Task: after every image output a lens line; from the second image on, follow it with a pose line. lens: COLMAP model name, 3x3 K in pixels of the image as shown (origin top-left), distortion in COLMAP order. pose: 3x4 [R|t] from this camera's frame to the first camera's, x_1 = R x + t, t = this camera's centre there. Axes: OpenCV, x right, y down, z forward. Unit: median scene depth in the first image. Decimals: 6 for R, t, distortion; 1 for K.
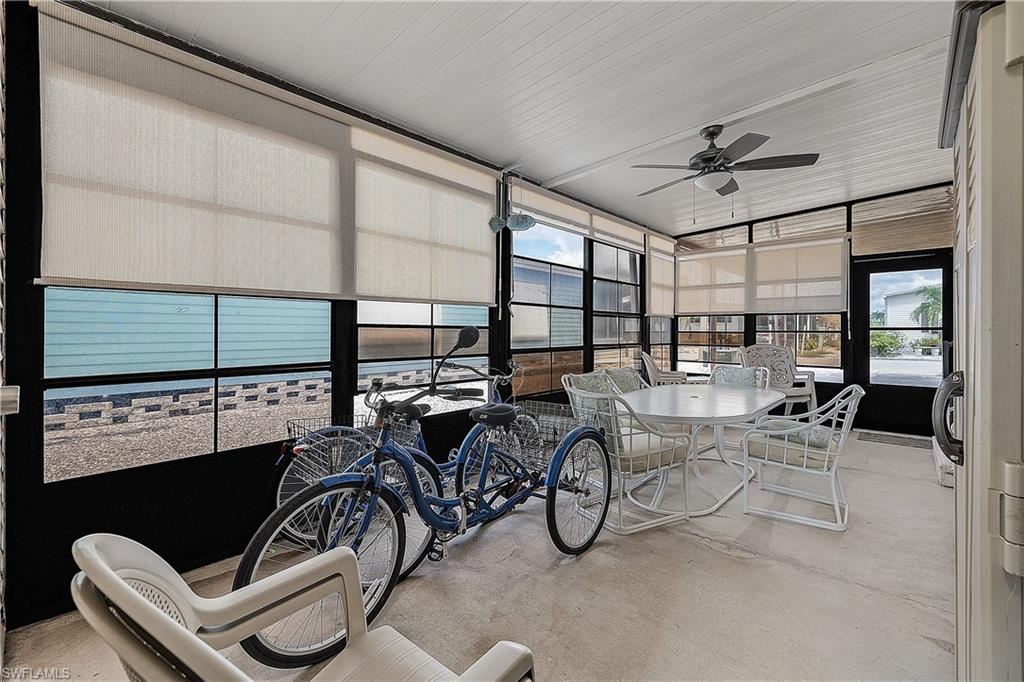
lens RADIAL K [[435.8, 0, 516.3], [0, 435.8, 326.3], [0, 0, 1]] dist [0.002981, -0.000177]
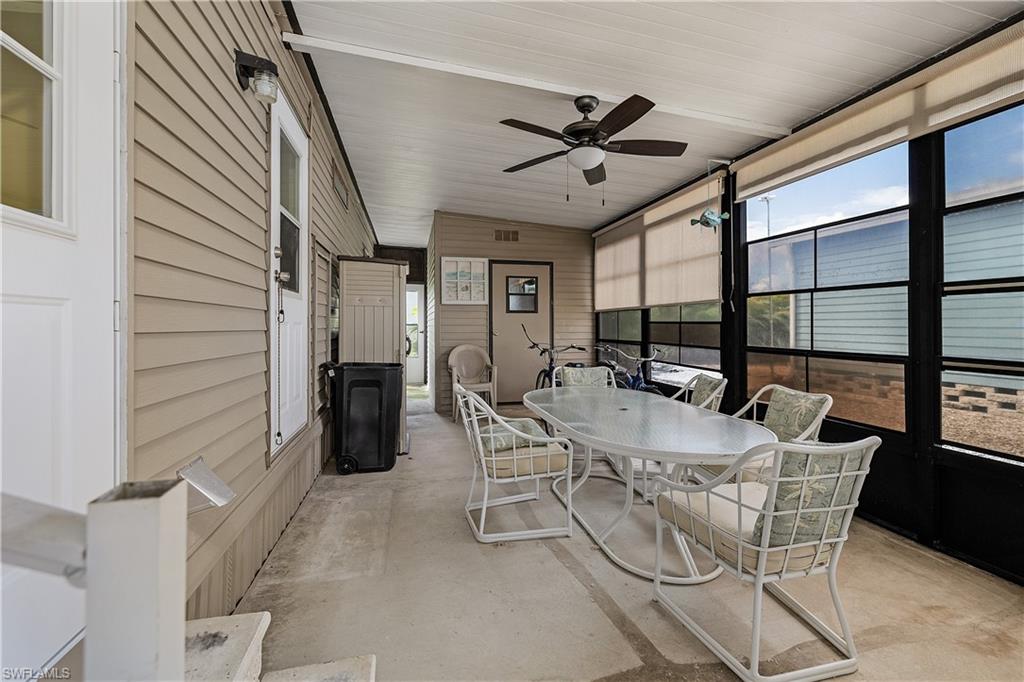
lens RADIAL K [[435.8, 0, 512.4], [0, 435.8, 331.9], [0, 0, 1]] dist [0.002981, -0.000177]
pose [[-0.562485, 0.013486, -0.826697, 0.837605], [0.007023, 0.999909, 0.011533, 0.007283], [0.826778, 0.000682, -0.562528, 0.904251]]
